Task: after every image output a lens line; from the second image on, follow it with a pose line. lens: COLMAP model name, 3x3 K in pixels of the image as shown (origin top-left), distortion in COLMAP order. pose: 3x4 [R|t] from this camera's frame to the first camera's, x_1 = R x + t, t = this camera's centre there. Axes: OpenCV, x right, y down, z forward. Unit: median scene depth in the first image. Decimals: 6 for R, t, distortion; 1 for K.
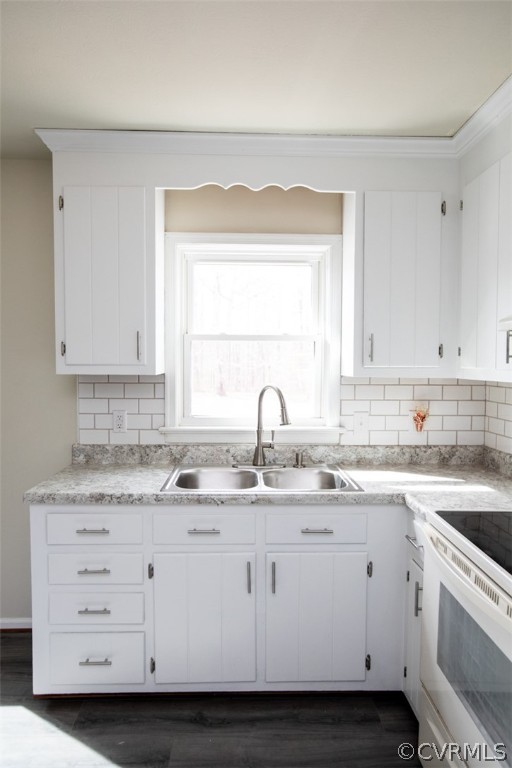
lens RADIAL K [[521.2, 0, 252.6], [0, 521.2, 388.2], [0, 0, 1]] dist [-0.018096, 0.018466]
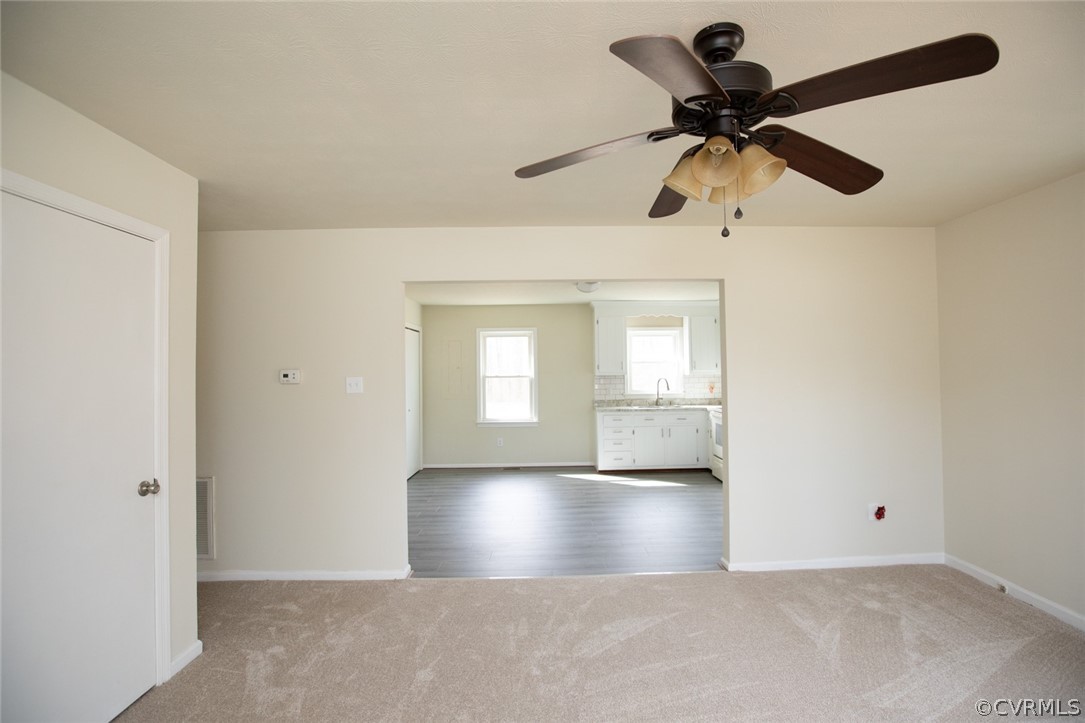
lens RADIAL K [[521.9, 0, 558.4], [0, 521.9, 362.9], [0, 0, 1]] dist [-0.033805, 0.005676]
pose [[0.999824, -0.018709, -0.001204, -0.537321], [0.018578, 0.997337, -0.070530, 0.104730], [0.002521, 0.070495, 0.997509, -1.945487]]
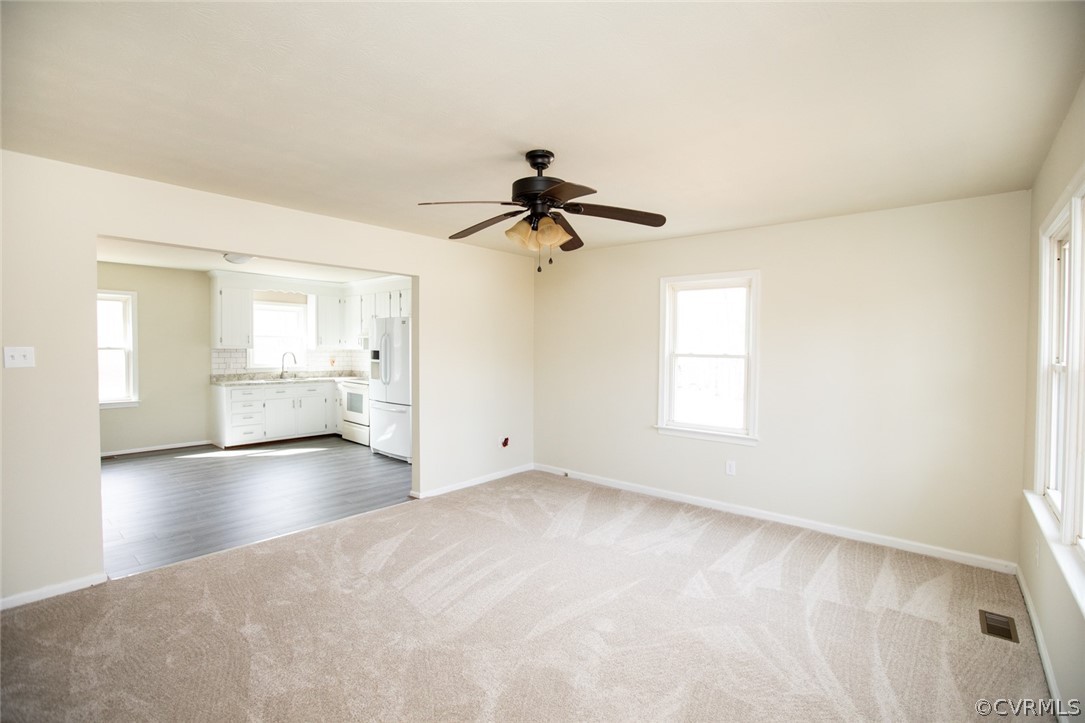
lens RADIAL K [[498.5, 0, 536.1], [0, 498.5, 363.6], [0, 0, 1]] dist [-0.048196, 0.016658]
pose [[0.678374, -0.022685, 0.734366, -1.085249], [0.031435, 0.999504, 0.001837, 0.101096], [-0.734044, 0.021839, 0.678751, -2.030367]]
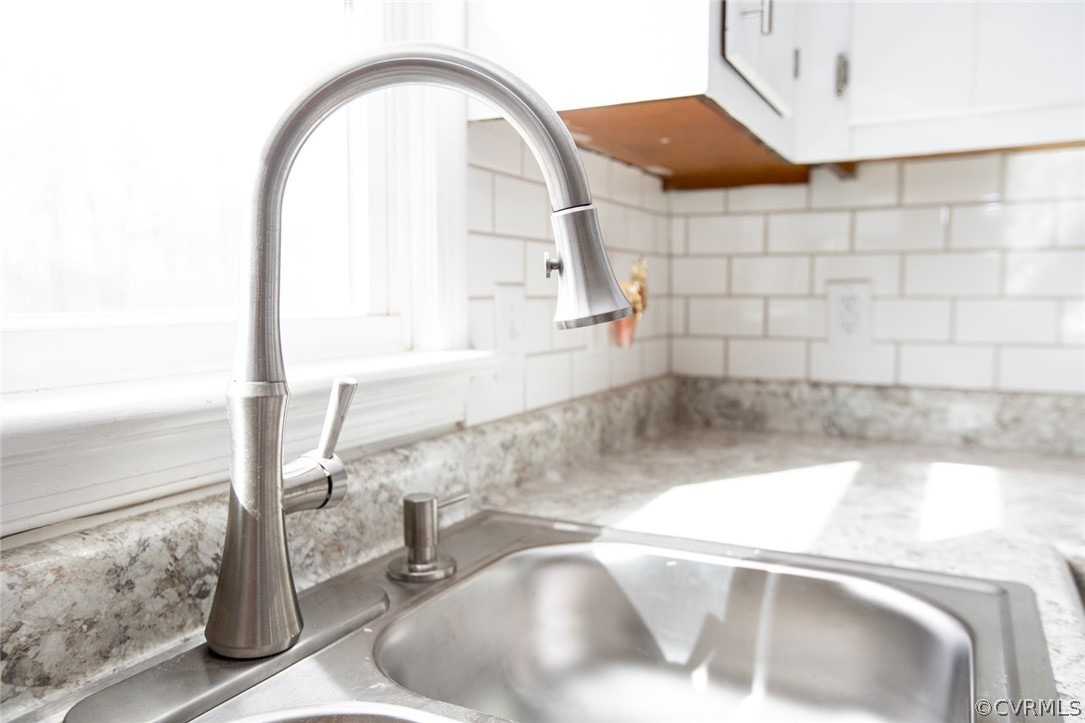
lens RADIAL K [[835.1, 0, 545.0], [0, 835.1, 357.1], [0, 0, 1]] dist [0.041016, 0.000457]
pose [[0.473314, -0.072718, 0.877887, -0.145909], [0.047045, 0.997251, 0.057242, 0.059422], [-0.879637, 0.014207, 0.475434, 0.807717]]
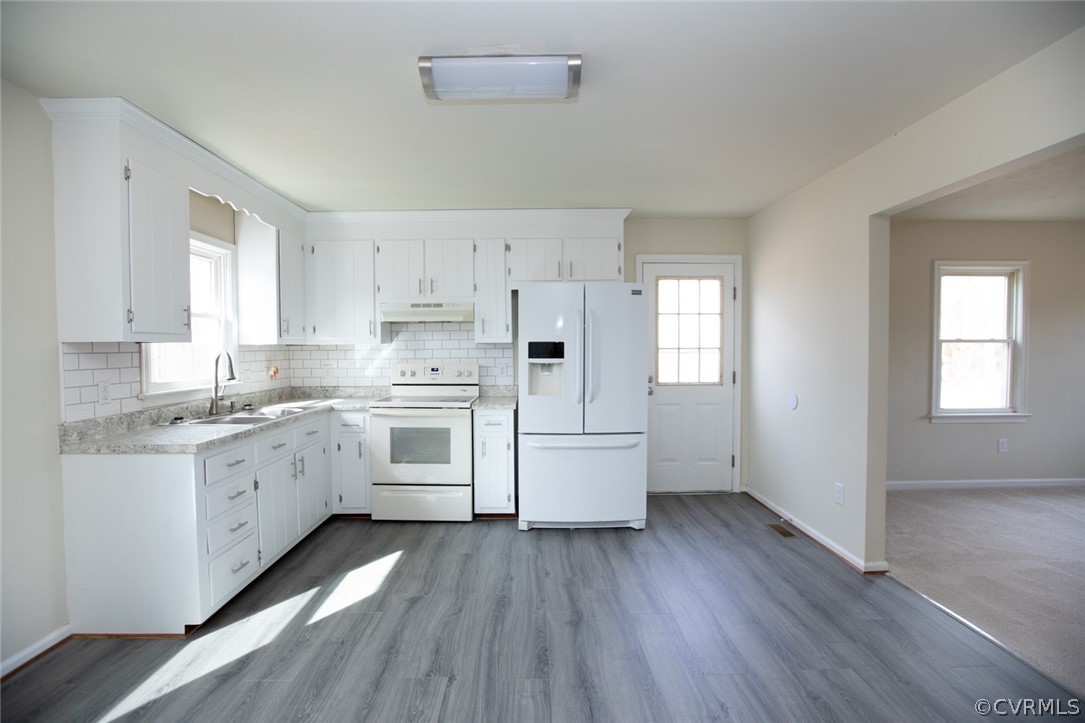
lens RADIAL K [[498.5, 0, 538.3], [0, 498.5, 364.0], [0, 0, 1]] dist [-0.048196, 0.016658]
pose [[0.010825, -0.040642, 0.999115, -1.161823], [0.057638, 0.997538, 0.039953, 0.021715], [-0.998279, 0.057154, 0.013141, 0.180421]]
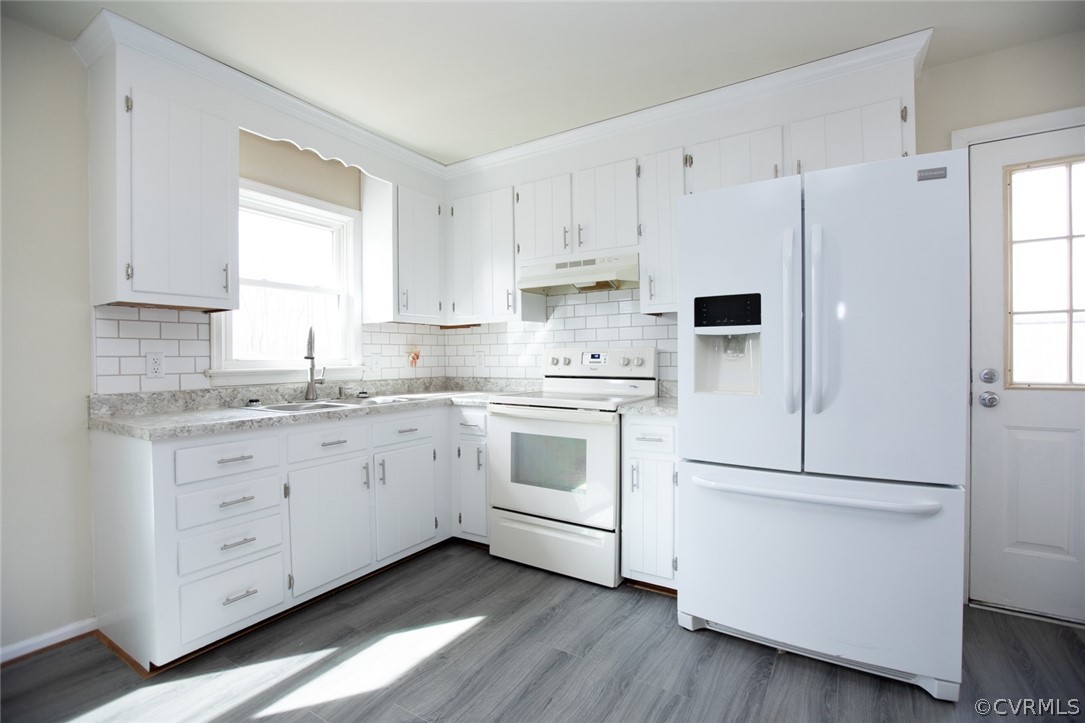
lens RADIAL K [[498.5, 0, 536.3], [0, 498.5, 361.8], [0, 0, 1]] dist [-0.048196, 0.016658]
pose [[0.555544, -0.017789, 0.831297, -0.587947], [0.055560, 0.998331, -0.015766, 0.108134], [-0.829629, 0.054945, 0.555605, 0.010490]]
